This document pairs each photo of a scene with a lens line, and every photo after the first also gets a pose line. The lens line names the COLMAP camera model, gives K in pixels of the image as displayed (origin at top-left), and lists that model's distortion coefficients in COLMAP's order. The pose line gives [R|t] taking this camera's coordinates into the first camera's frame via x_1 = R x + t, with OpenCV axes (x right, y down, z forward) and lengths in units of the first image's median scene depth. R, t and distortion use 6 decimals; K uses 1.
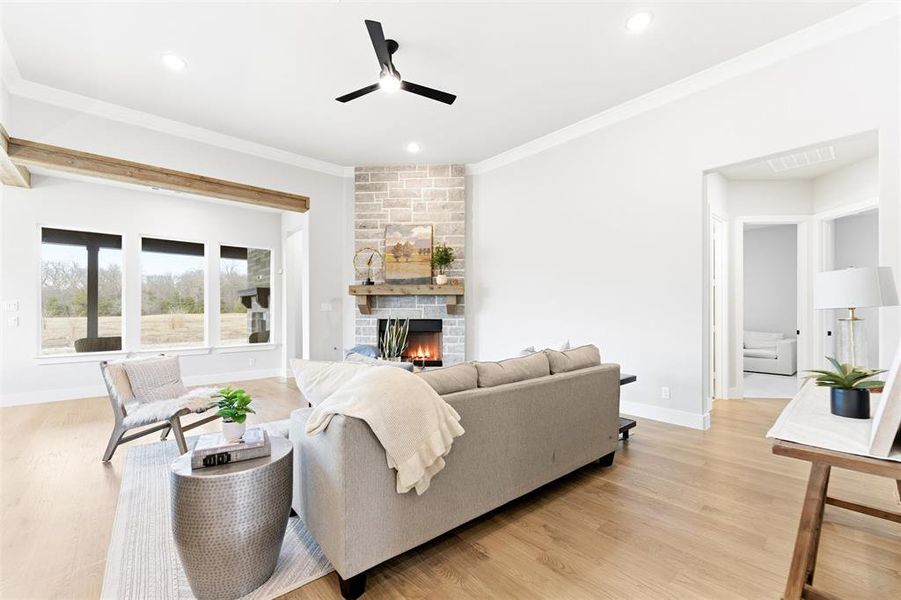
lens RADIAL K [[369.3, 0, 450.7], [0, 369.3, 308.9], [0, 0, 1]] dist [0.000348, 0.000512]
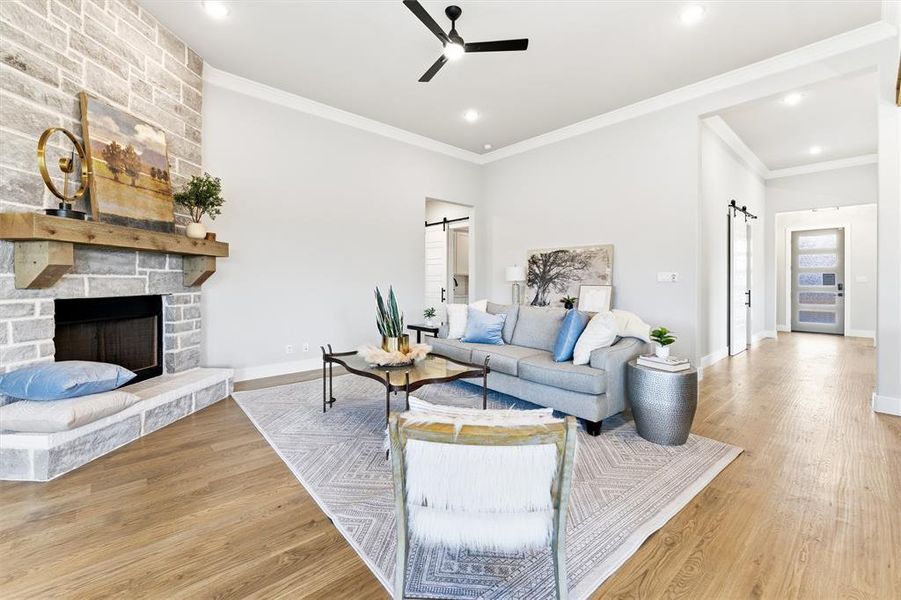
lens RADIAL K [[374.0, 0, 452.8], [0, 374.0, 282.3], [0, 0, 1]] dist [-0.015466, 0.000110]
pose [[-0.012479, -0.003611, 0.999916, -0.401632], [-0.003262, 0.999988, 0.003571, 0.003098], [-0.999917, -0.003217, -0.012491, 0.350122]]
